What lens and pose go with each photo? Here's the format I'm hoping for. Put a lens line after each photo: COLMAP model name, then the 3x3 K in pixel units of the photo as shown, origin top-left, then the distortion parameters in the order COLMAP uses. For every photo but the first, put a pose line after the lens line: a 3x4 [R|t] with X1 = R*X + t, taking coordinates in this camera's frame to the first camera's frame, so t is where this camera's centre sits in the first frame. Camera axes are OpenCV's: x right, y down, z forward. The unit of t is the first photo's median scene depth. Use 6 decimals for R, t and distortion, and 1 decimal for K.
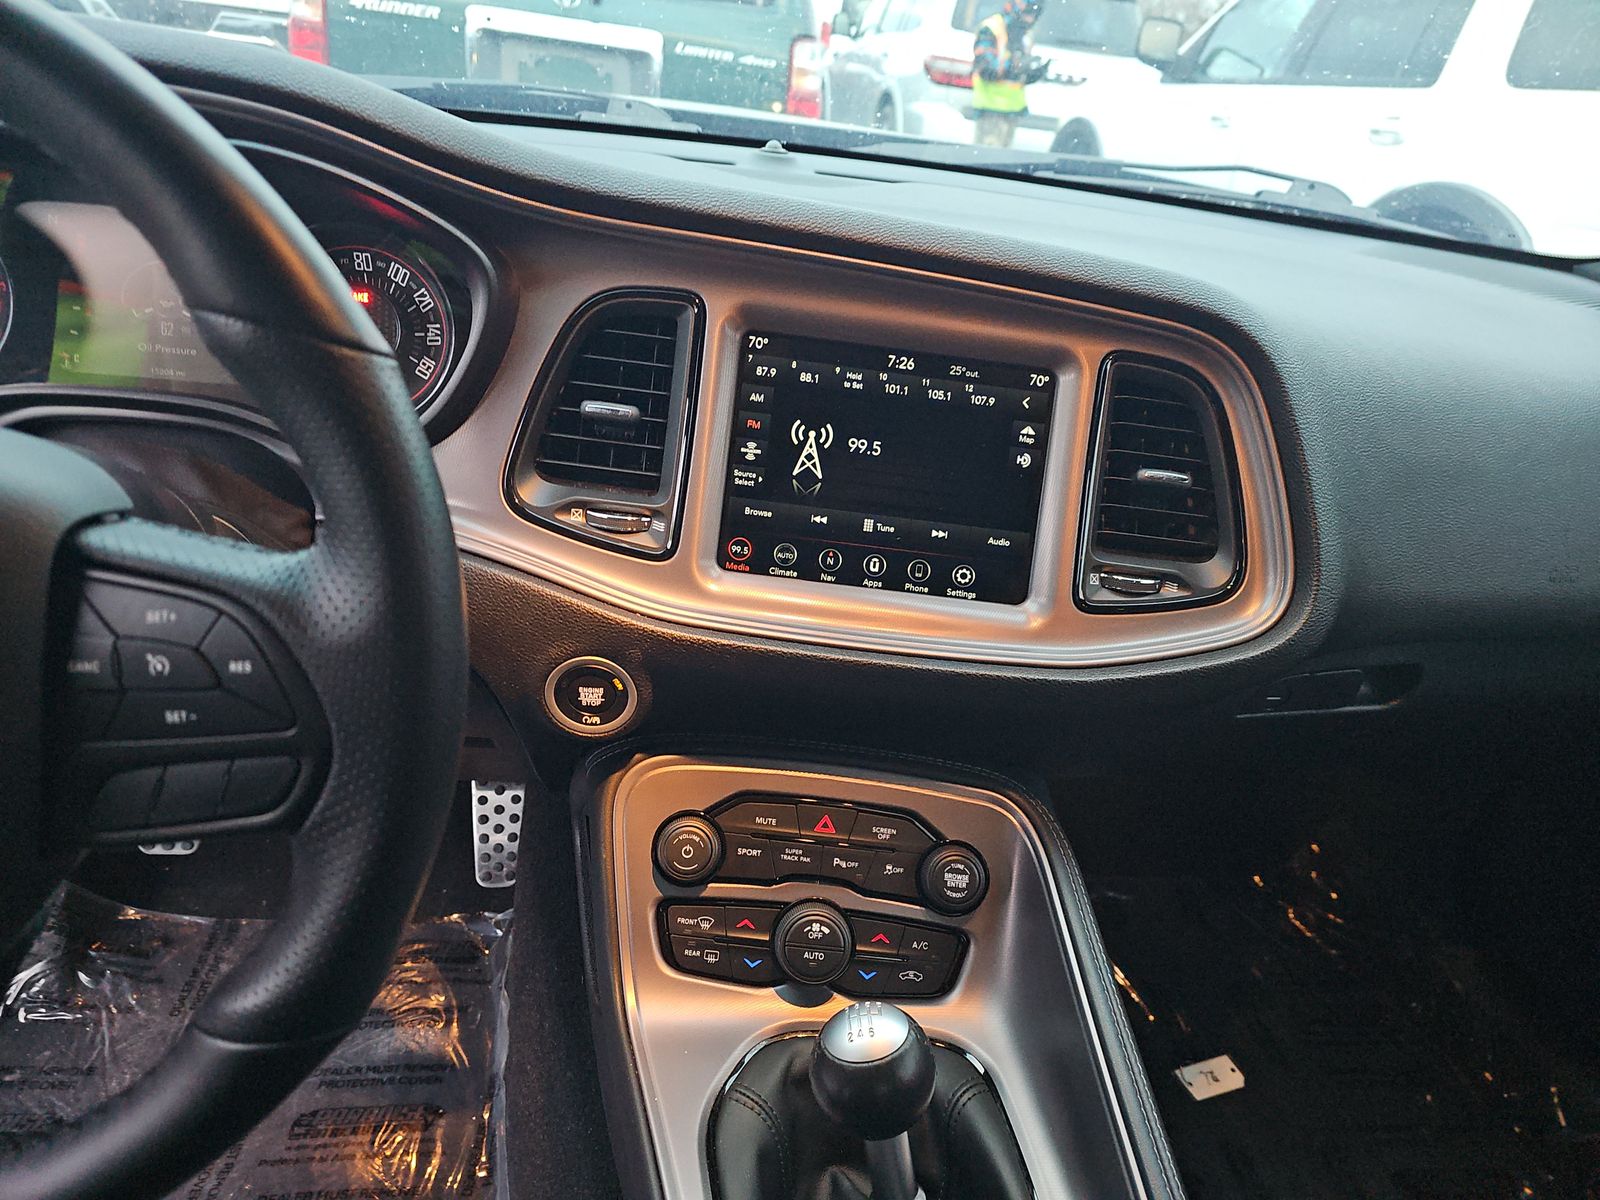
lens RADIAL K [[1074.7, 0, 799.4], [0, 1074.7, 610.1], [0, 0, 1]] dist [0.017043, -0.007478]
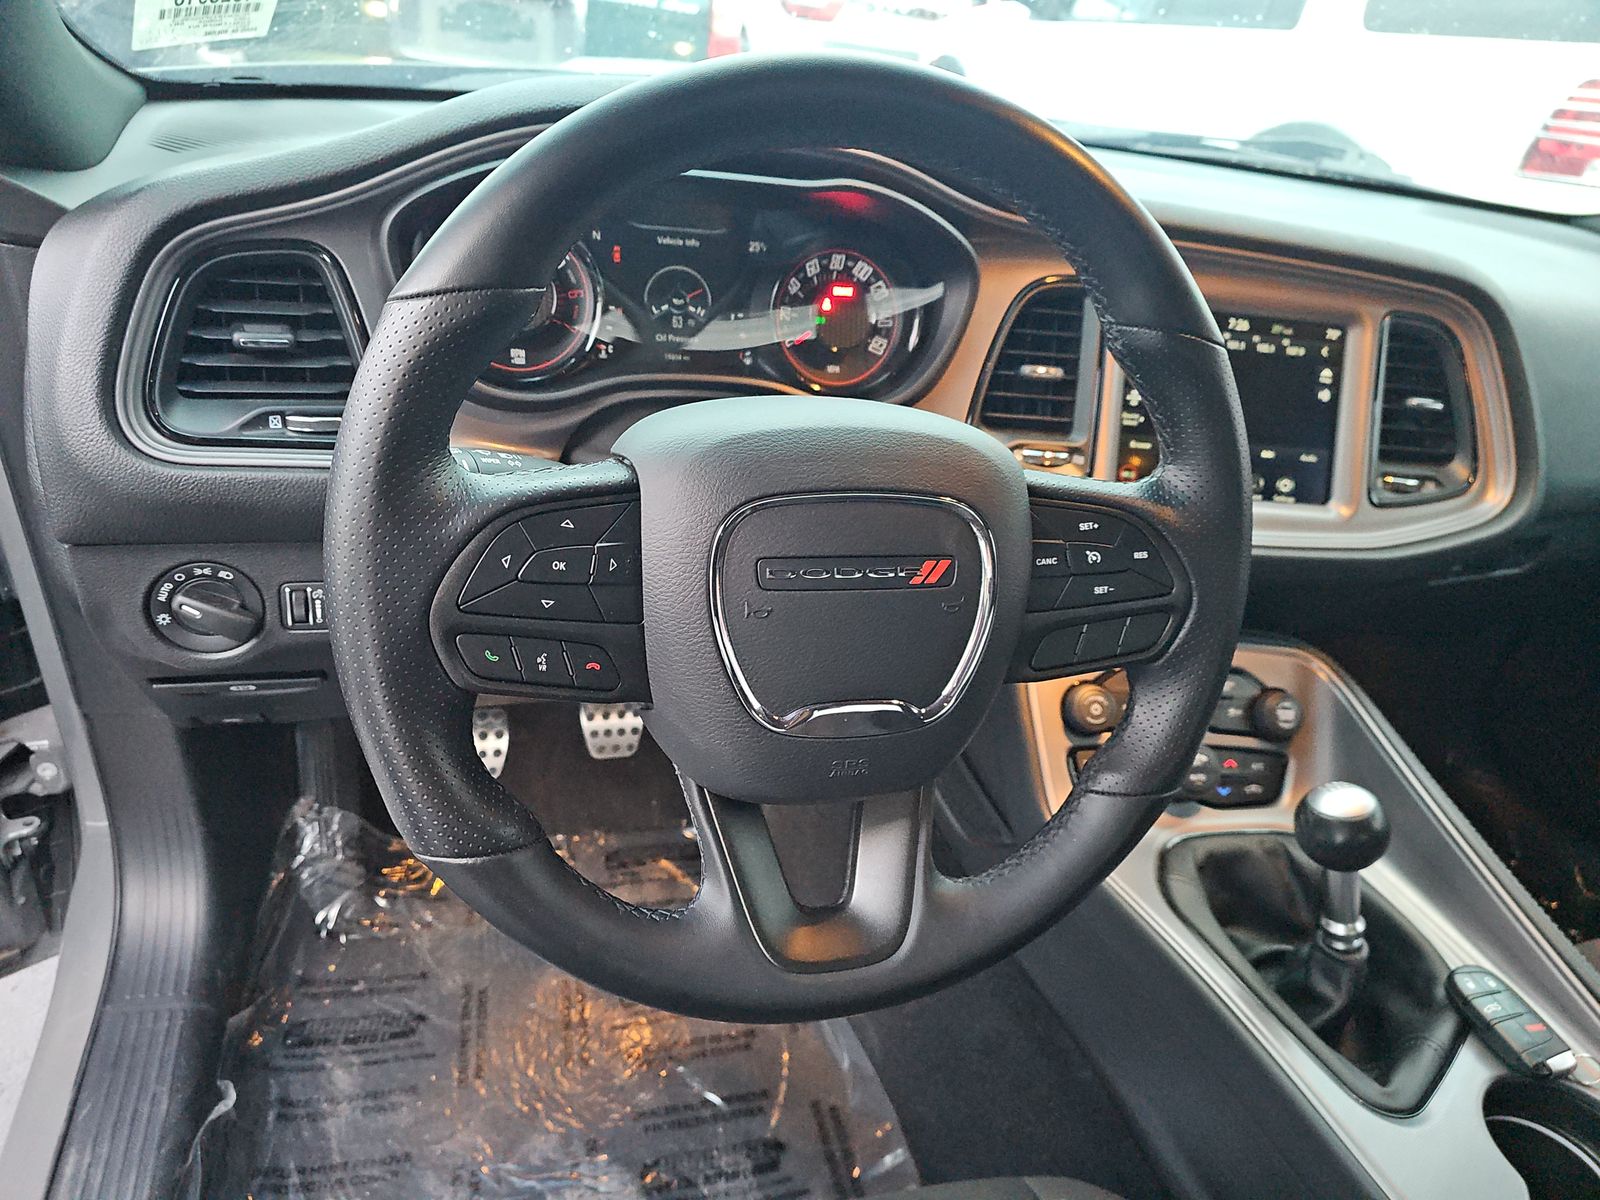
lens RADIAL K [[1074.7, 0, 797.7], [0, 1074.7, 590.9], [0, 0, 1]] dist [0.017043, -0.007478]
pose [[0.989941, -0.068459, 0.123818, -0.617200], [0.063631, 0.997066, 0.042544, 0.003030], [-0.126368, -0.034237, 0.991392, -0.246069]]
